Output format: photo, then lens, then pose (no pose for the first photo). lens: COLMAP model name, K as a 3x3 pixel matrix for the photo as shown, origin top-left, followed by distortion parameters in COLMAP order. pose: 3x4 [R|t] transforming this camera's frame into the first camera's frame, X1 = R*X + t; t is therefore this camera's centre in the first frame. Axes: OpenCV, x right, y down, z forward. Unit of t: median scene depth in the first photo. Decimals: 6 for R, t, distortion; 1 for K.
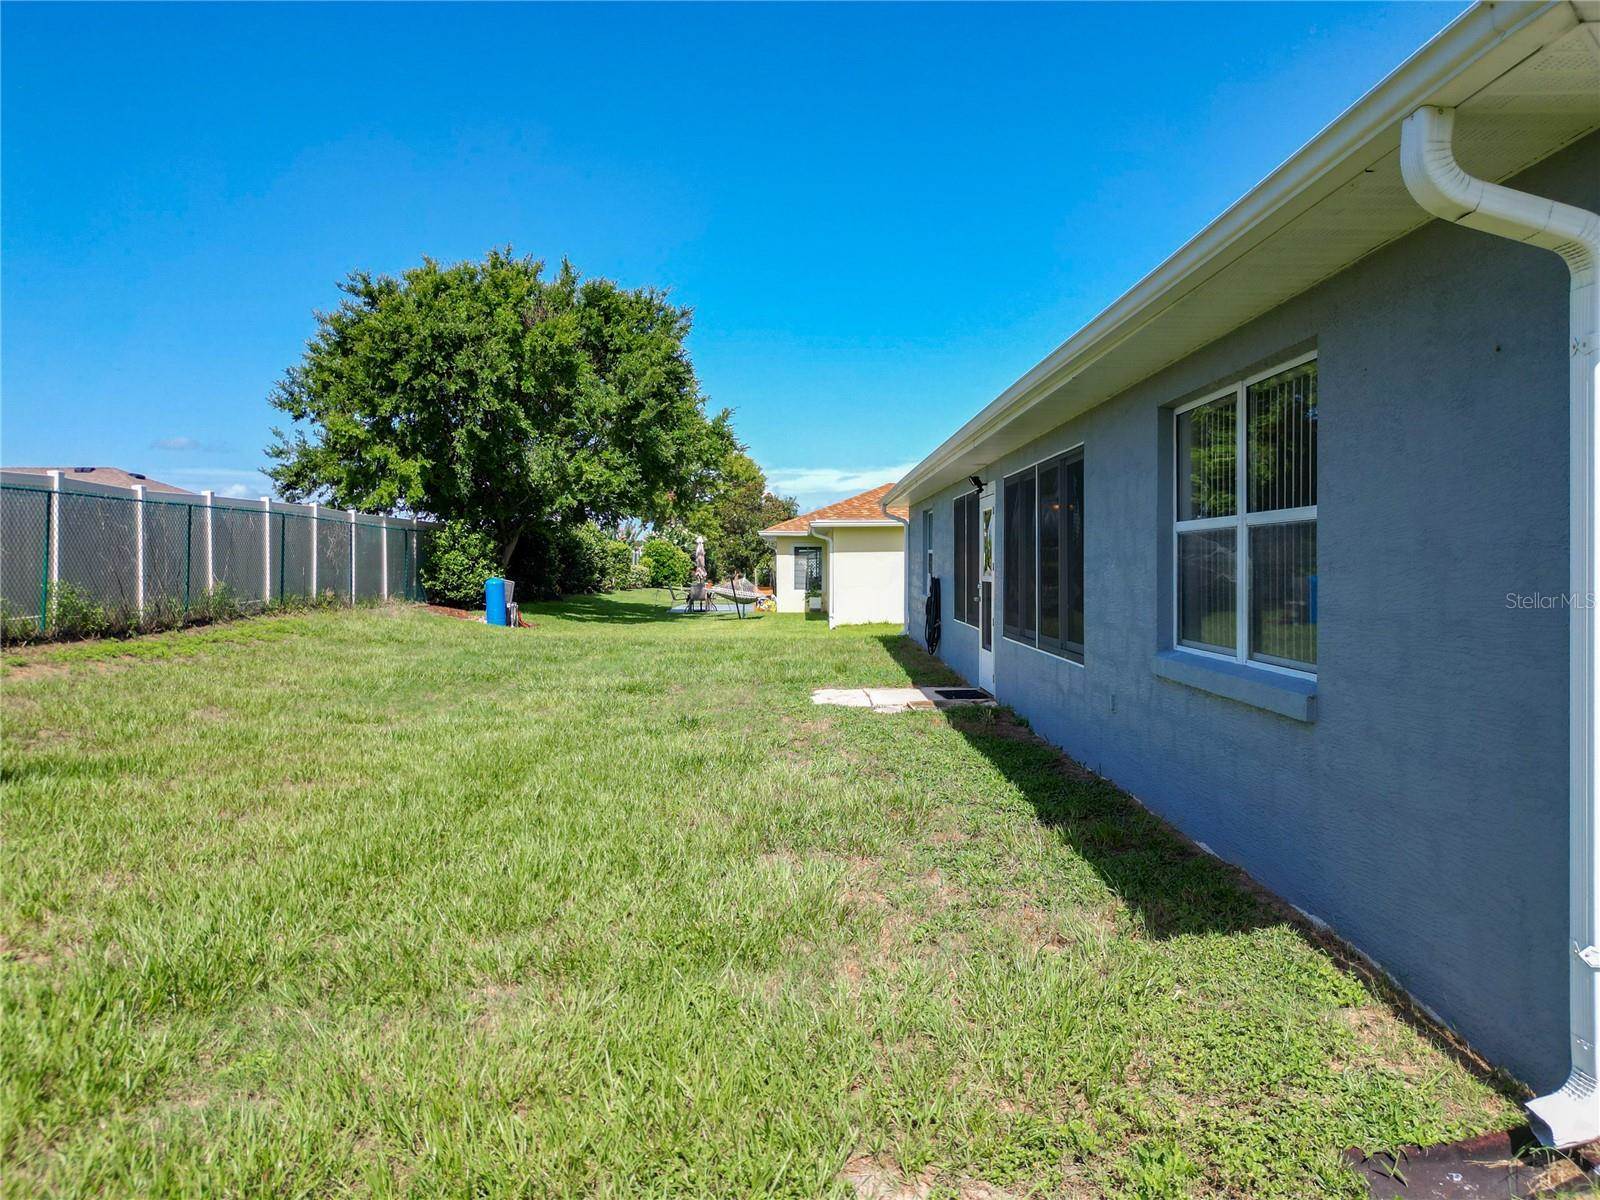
lens RADIAL K [[1136.6, 0, 791.3], [0, 1136.6, 587.0], [0, 0, 1]] dist [0.036925, -0.027451]
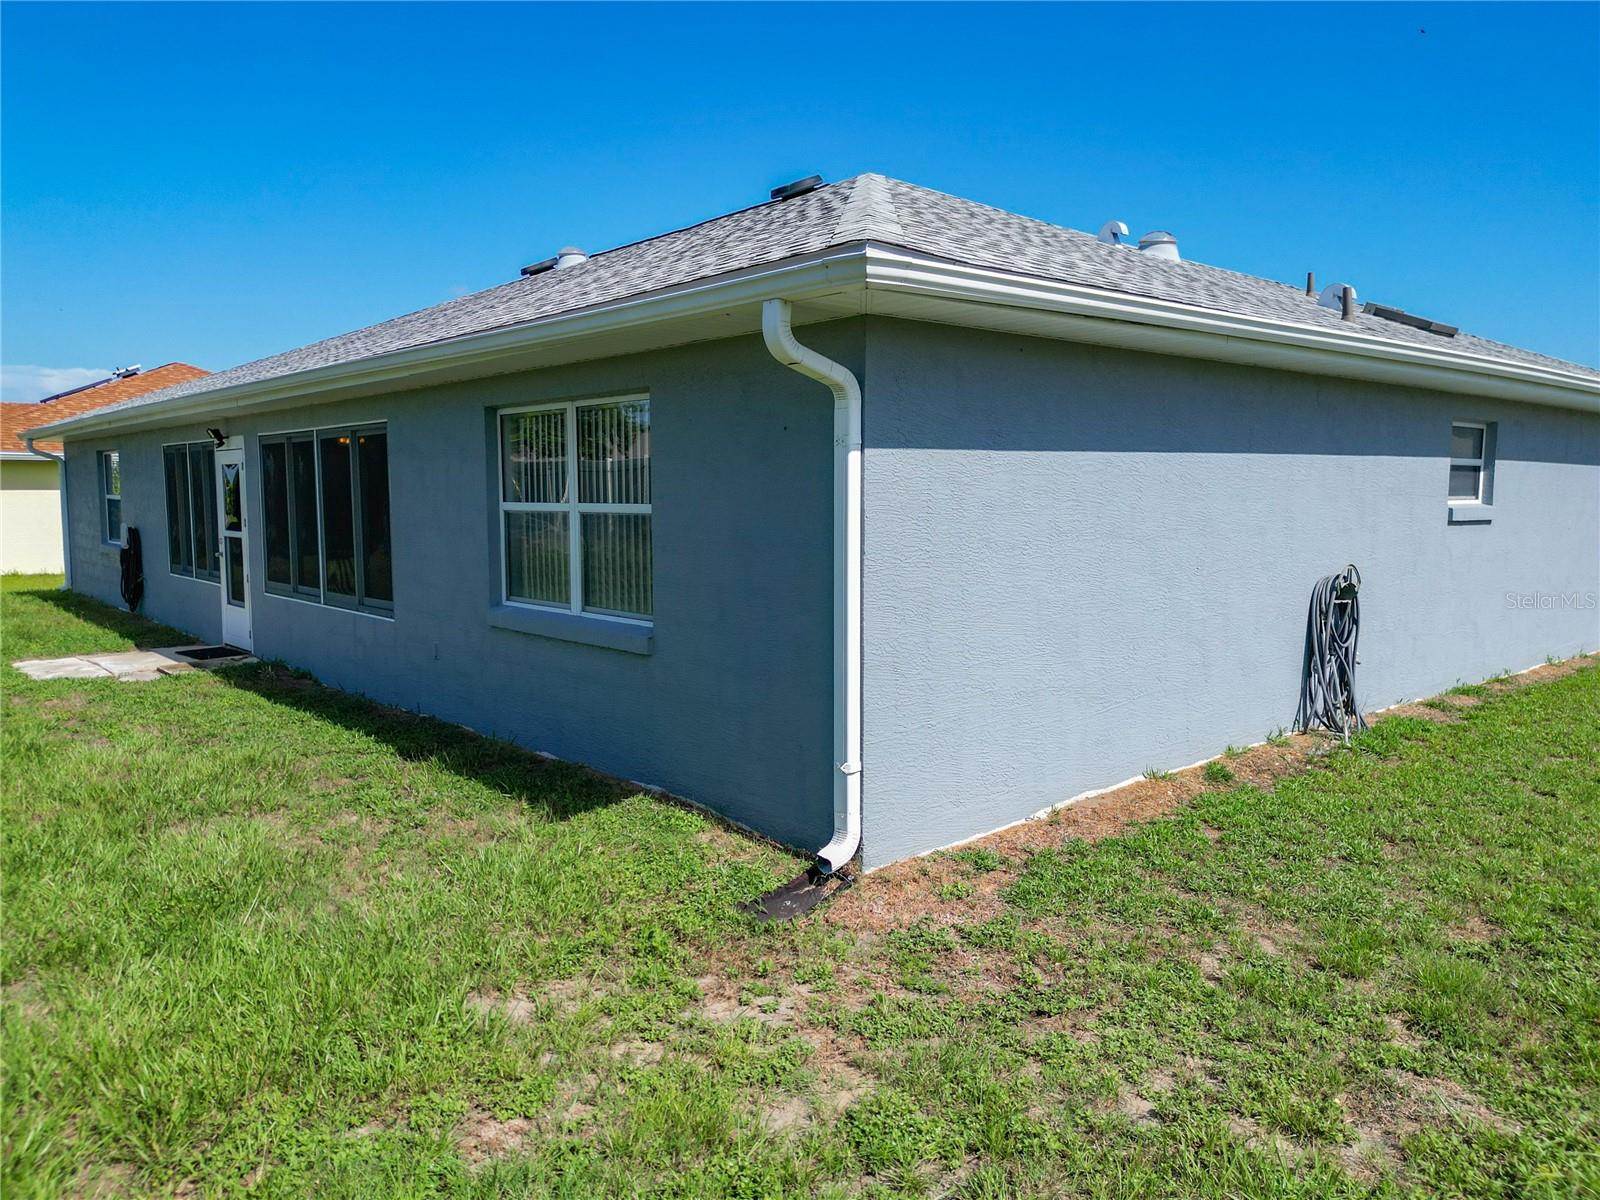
lens RADIAL K [[1136.6, 0, 802.1], [0, 1136.6, 603.9], [0, 0, 1]] dist [0.036925, -0.027451]
pose [[0.735048, -0.057487, 0.675573, -0.379952], [0.006149, 0.996923, 0.078142, -0.058773], [-0.677987, -0.053284, 0.733140, -0.192001]]
